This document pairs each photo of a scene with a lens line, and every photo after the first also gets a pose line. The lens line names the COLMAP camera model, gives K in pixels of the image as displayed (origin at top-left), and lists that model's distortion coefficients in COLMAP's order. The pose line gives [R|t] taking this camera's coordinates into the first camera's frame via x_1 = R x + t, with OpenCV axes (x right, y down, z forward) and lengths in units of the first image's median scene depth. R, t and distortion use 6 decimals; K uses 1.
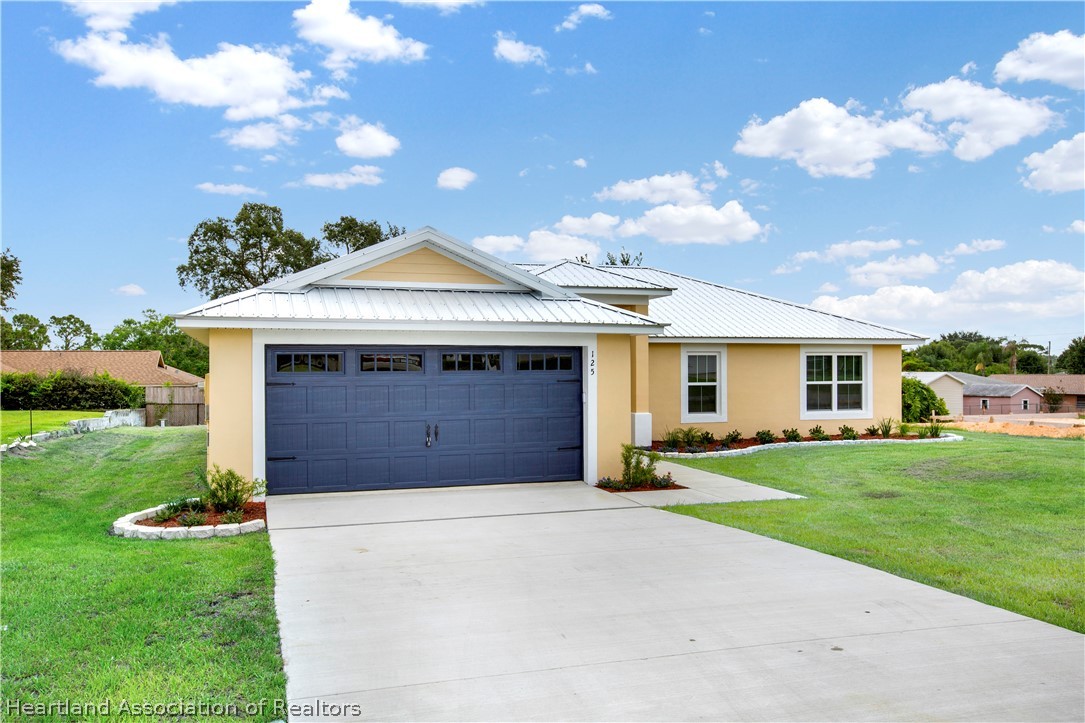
lens RADIAL K [[885.5, 0, 542.5], [0, 885.5, 361.5], [0, 0, 1]] dist [-0.001713, -0.002283]
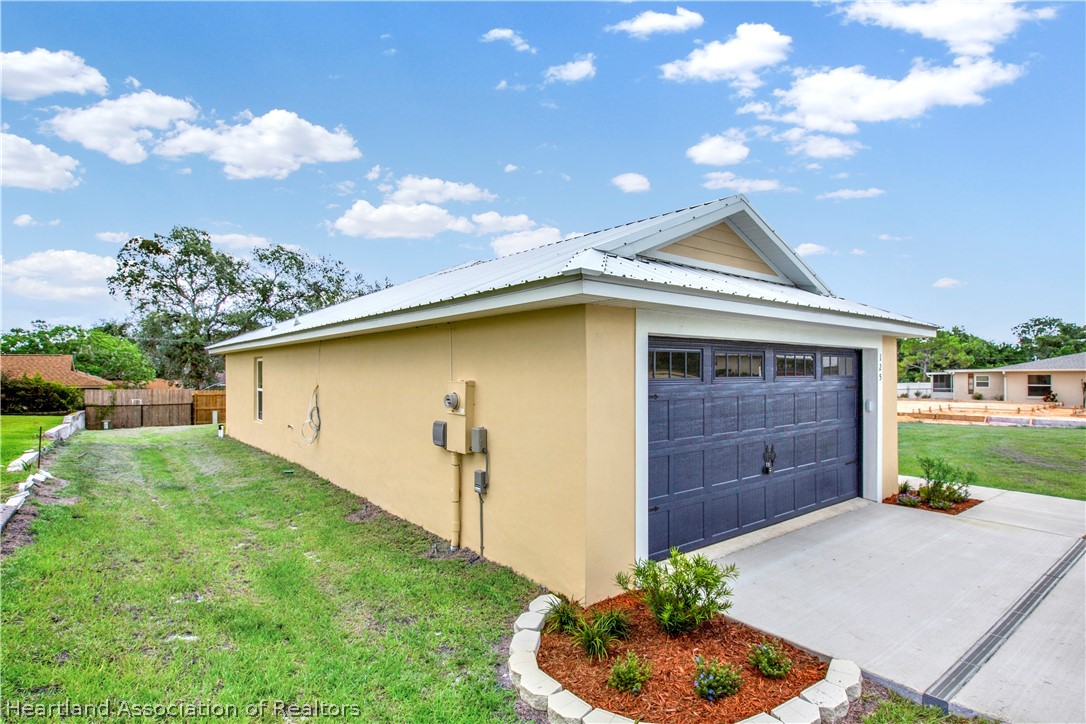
lens RADIAL K [[564.6, 0, 543.0], [0, 564.6, 362.0], [0, 0, 1]] dist [-0.016556, 0.001257]
pose [[0.940291, 0.009079, 0.340250, -0.144781], [-0.005484, 0.999919, -0.011525, 0.001397], [-0.340327, 0.008971, 0.940264, 0.181723]]
